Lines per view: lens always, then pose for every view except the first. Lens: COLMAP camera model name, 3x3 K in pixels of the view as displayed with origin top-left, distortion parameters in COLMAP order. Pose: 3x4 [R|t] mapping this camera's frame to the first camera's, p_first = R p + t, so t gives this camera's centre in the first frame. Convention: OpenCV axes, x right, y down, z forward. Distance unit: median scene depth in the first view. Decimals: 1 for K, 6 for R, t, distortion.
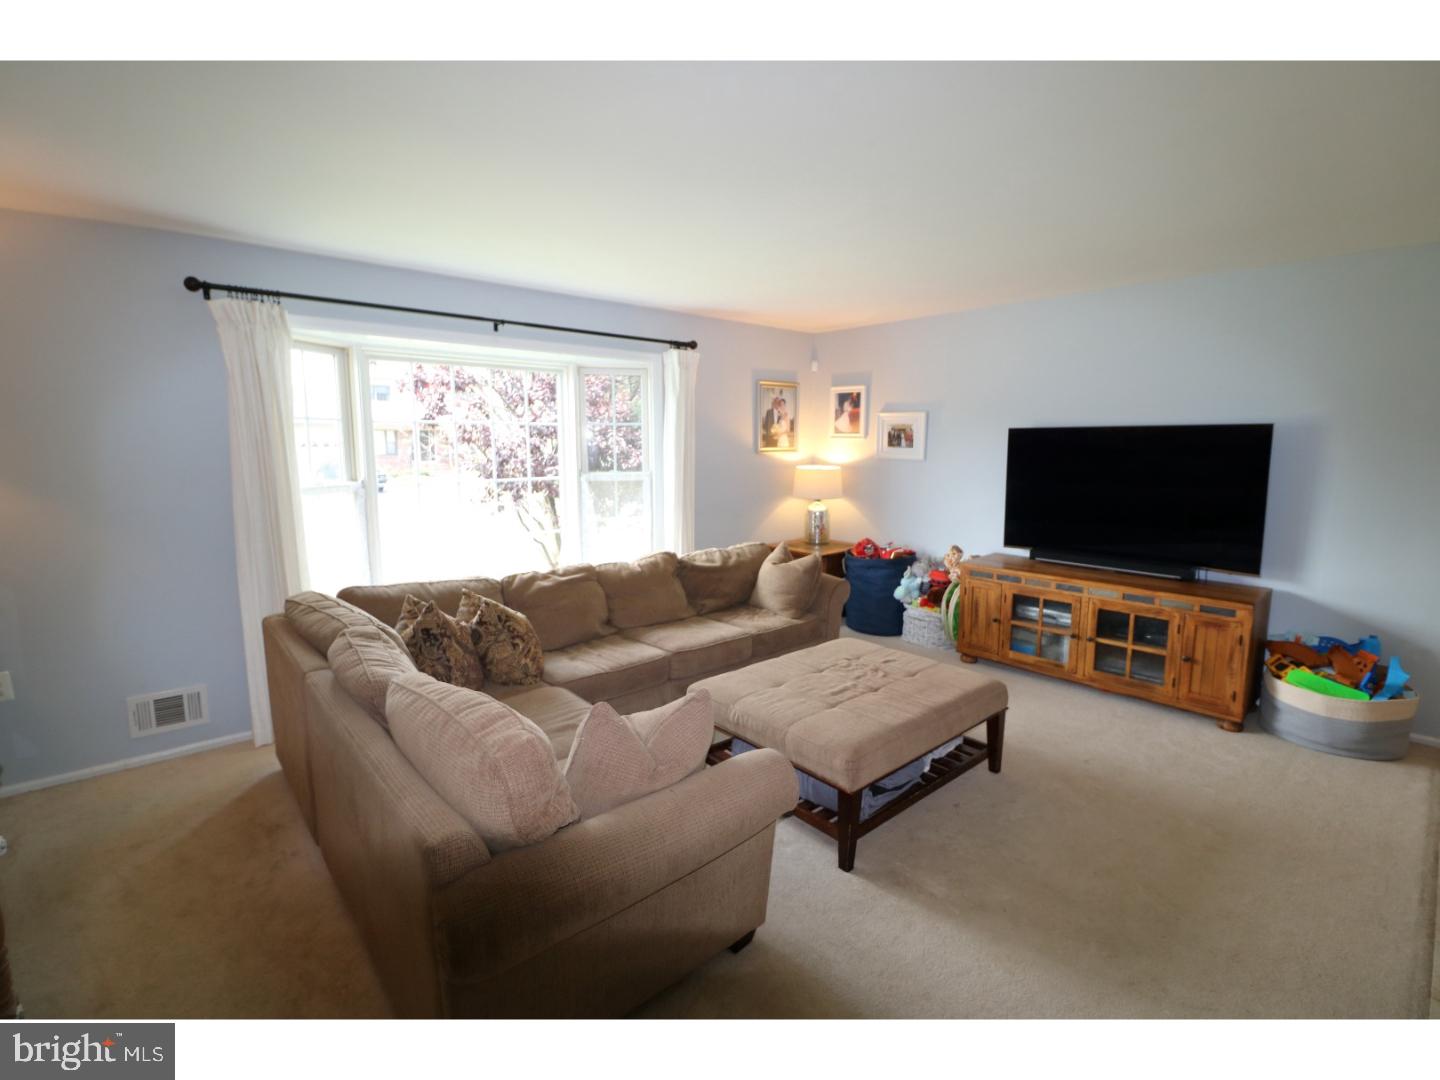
lens RADIAL K [[663.2, 0, 716.4], [0, 663.2, 547.2], [0, 0, 1]] dist [-0.019055, -0.000764]
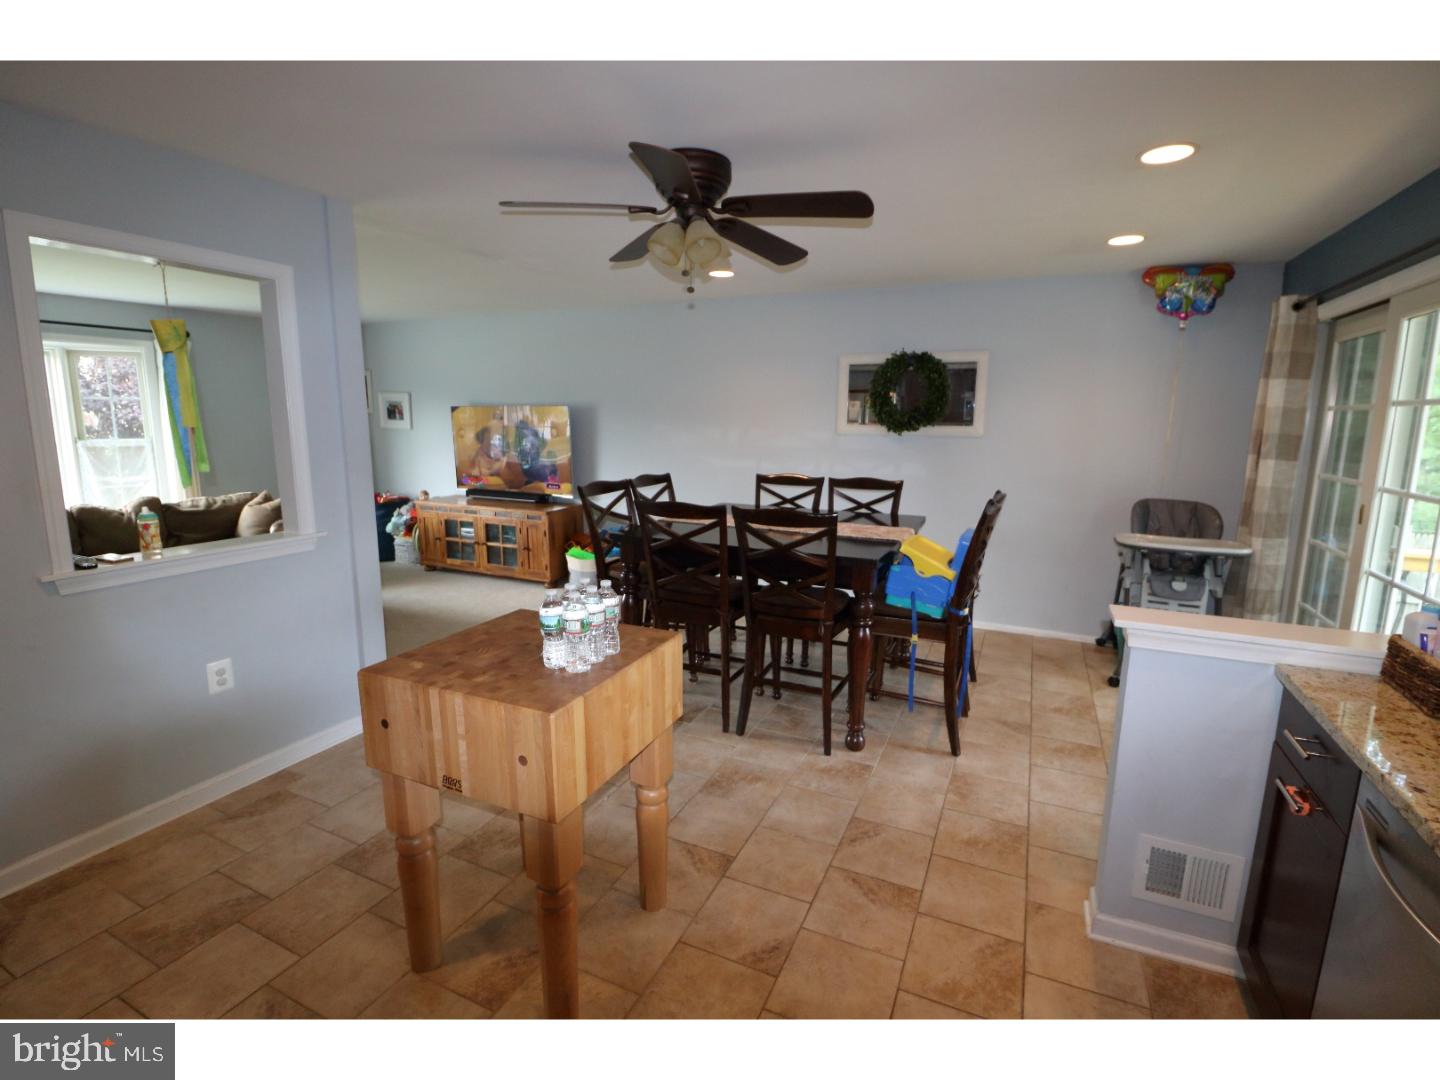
lens RADIAL K [[663.2, 0, 722.8], [0, 663.2, 528.9], [0, 0, 1]] dist [-0.019055, -0.000764]
pose [[0.913958, -0.057409, 0.401729, 0.426629], [0.053542, 0.998348, 0.020857, 0.095374], [-0.402262, 0.002446, 0.915521, -0.599814]]
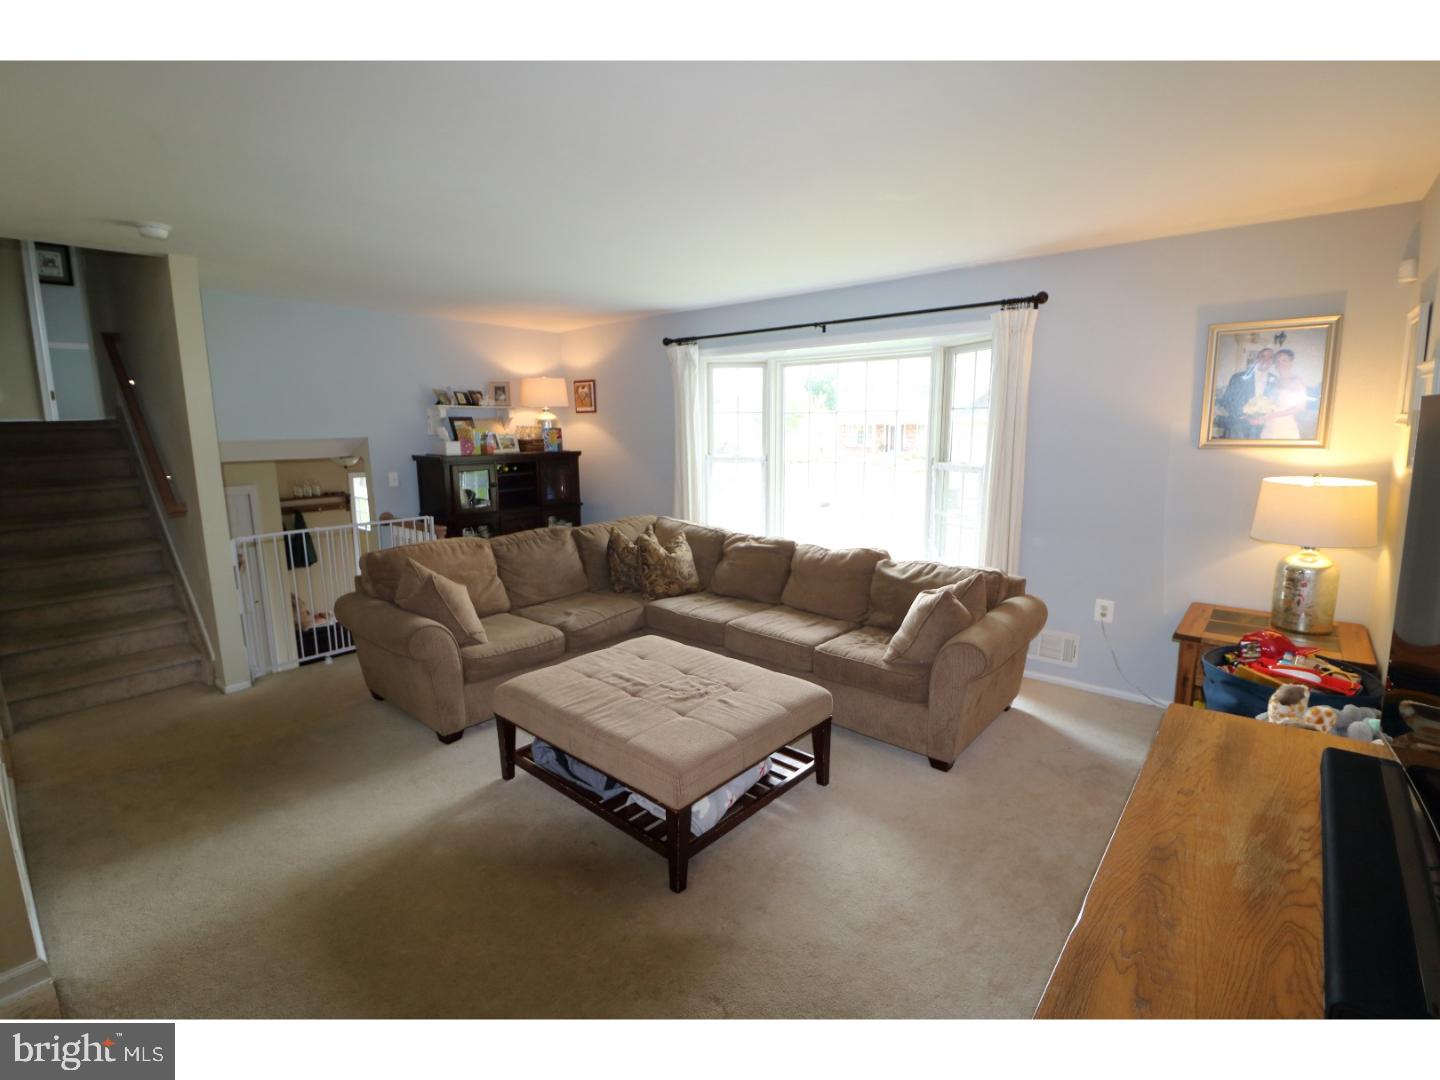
lens RADIAL K [[663.2, 0, 717.5], [0, 663.2, 536.1], [0, 0, 1]] dist [-0.019055, -0.000764]
pose [[0.125643, 0.165934, -0.978100, 0.795297], [-0.148749, 0.977919, 0.146796, -0.113981], [0.980861, 0.127047, 0.147551, 0.657285]]
